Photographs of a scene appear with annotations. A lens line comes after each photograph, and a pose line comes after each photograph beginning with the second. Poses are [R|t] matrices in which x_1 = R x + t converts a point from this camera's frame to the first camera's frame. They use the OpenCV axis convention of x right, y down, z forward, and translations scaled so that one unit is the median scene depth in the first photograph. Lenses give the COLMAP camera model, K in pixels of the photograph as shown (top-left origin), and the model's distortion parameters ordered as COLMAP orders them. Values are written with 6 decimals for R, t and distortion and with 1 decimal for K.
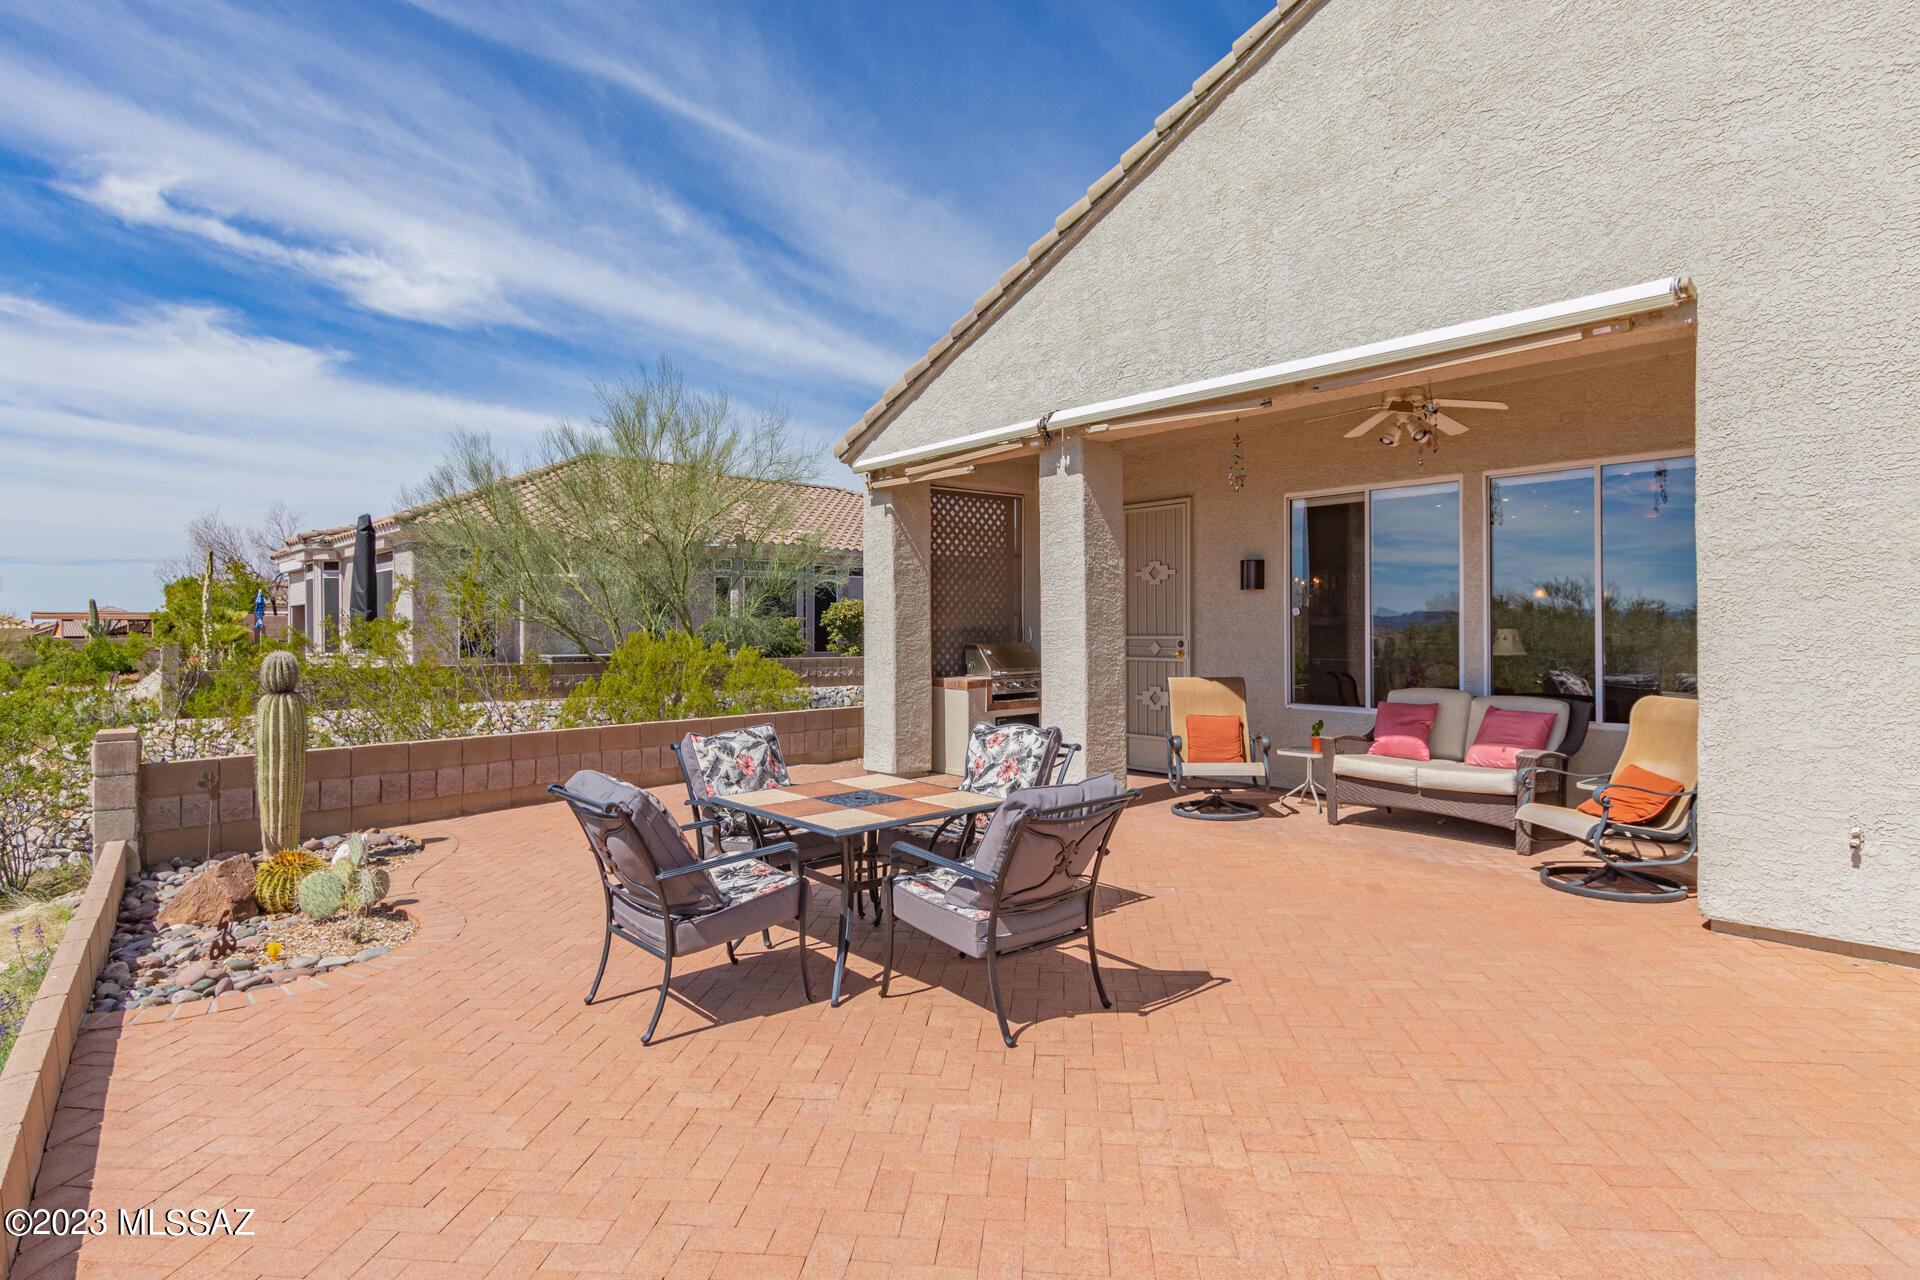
lens RADIAL K [[1108.5, 0, 963.9], [0, 1108.5, 629.9], [0, 0, 1]] dist [0.010397, -0.000407]
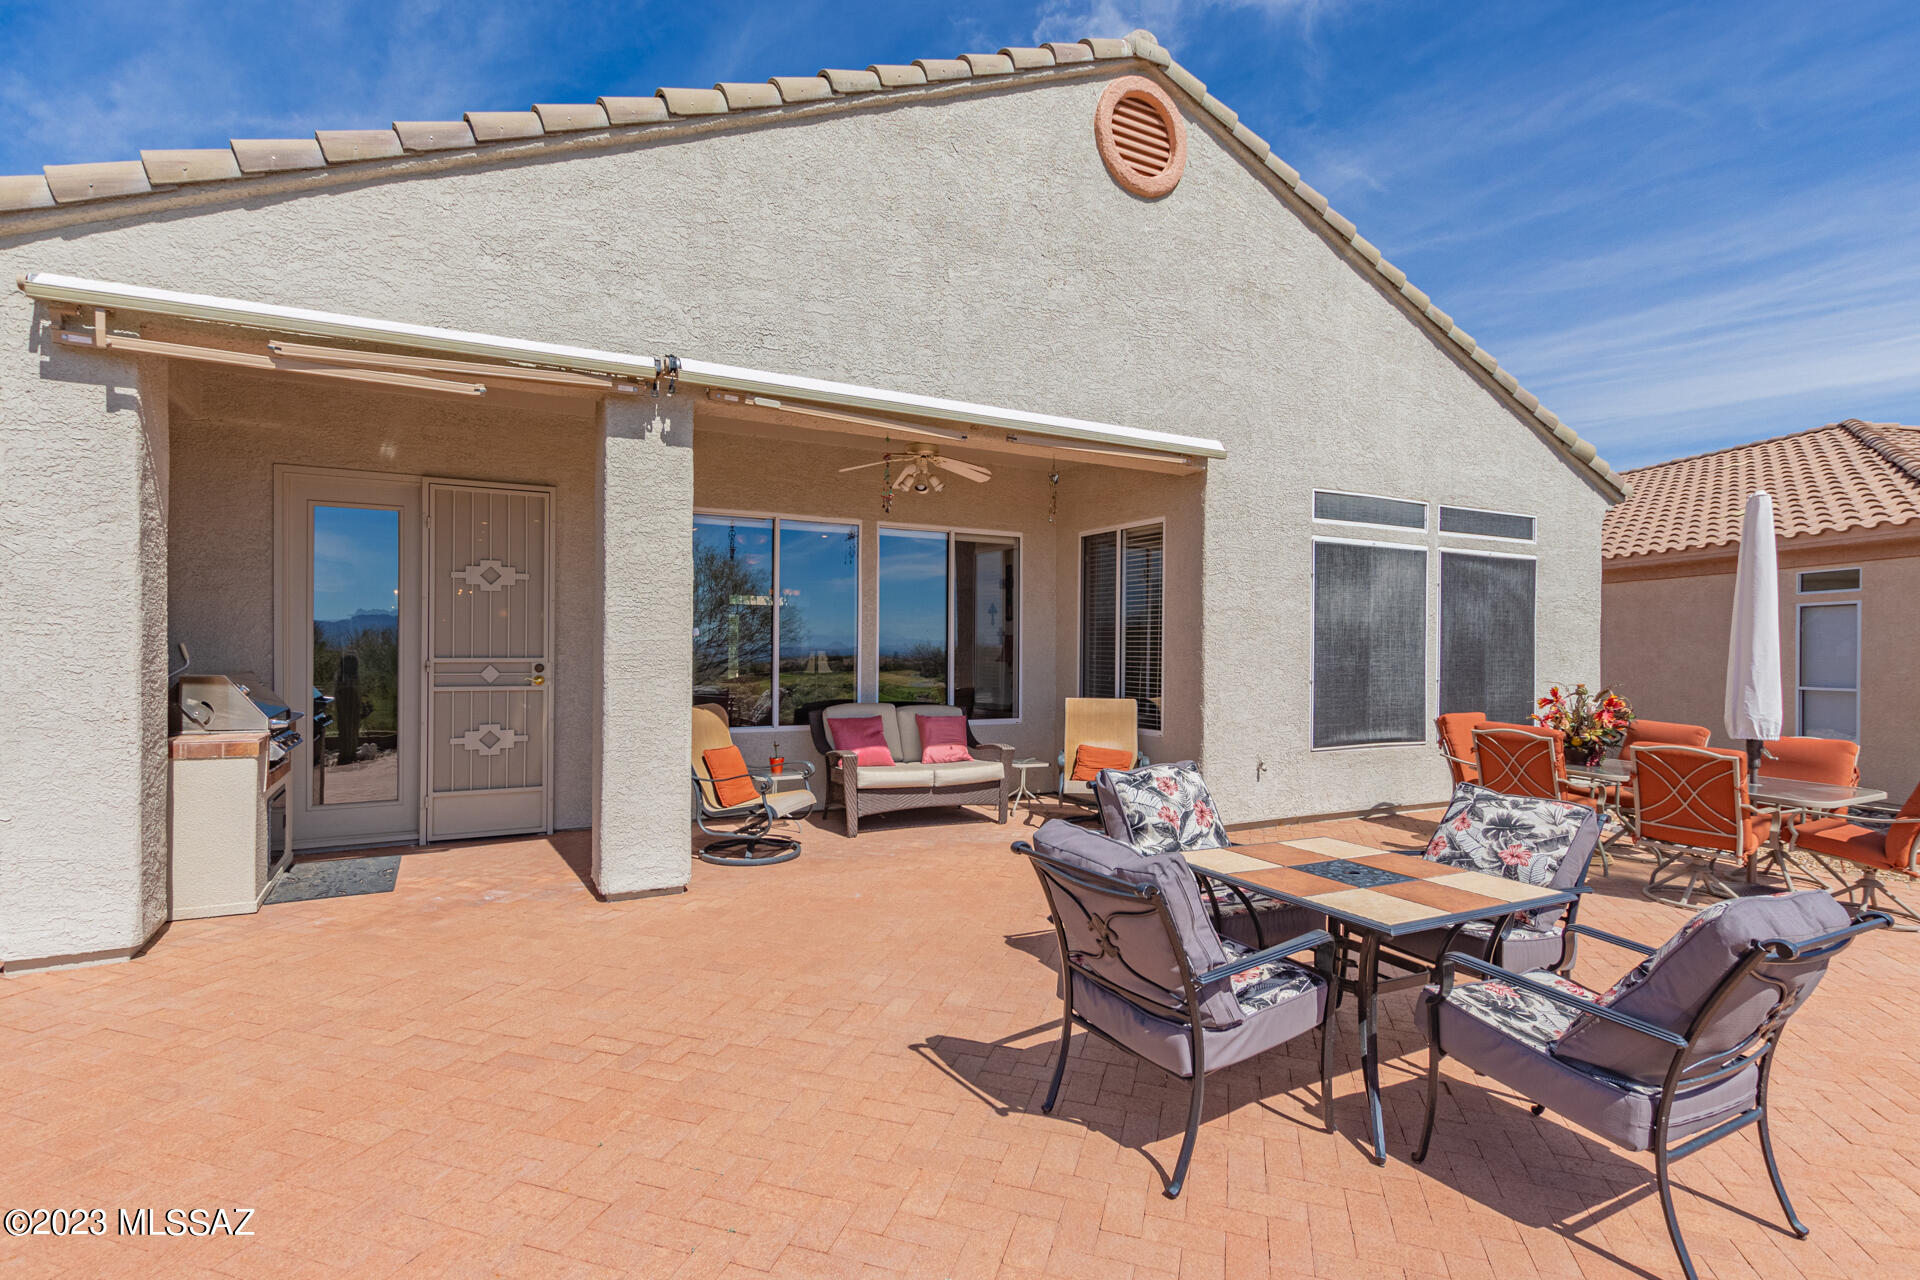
lens RADIAL K [[917.3, 0, 946.9], [0, 917.3, 652.1], [0, 0, 1]] dist [-0.000912, -0.000522]
pose [[0.189068, -0.004044, 0.981956, -0.508926], [-0.008251, 0.999950, 0.005706, -0.006508], [-0.981929, -0.009181, 0.189025, 0.750151]]
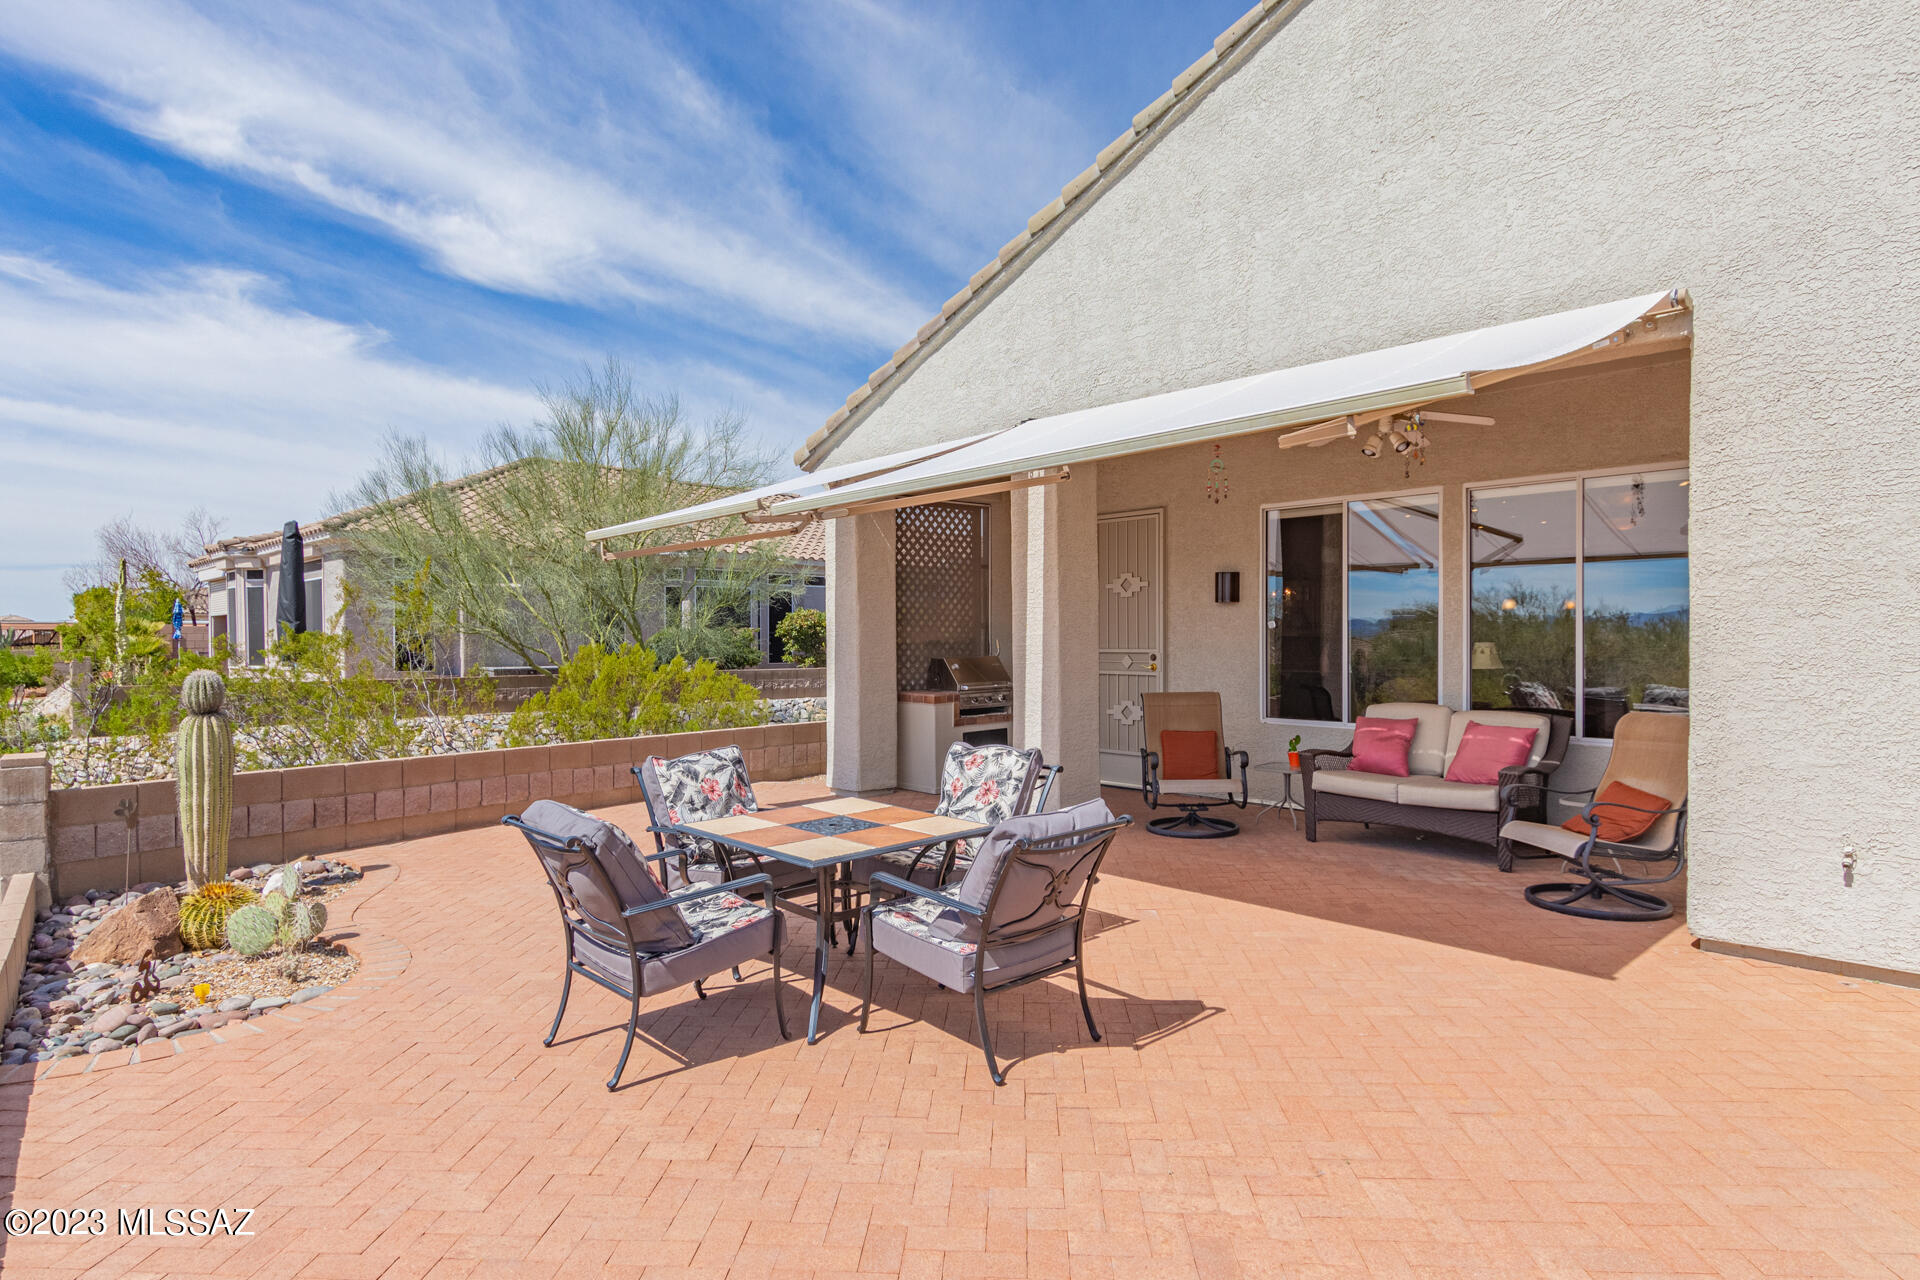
lens RADIAL K [[1115.6, 0, 969.6], [0, 1115.6, 650.8], [0, 0, 1]] dist [0.015832, -0.004155]
pose [[0.998727, -0.004996, 0.050195, -0.020243], [0.004317, 0.999898, 0.013622, -0.009146], [-0.050258, -0.013388, 0.998647, 0.026780]]
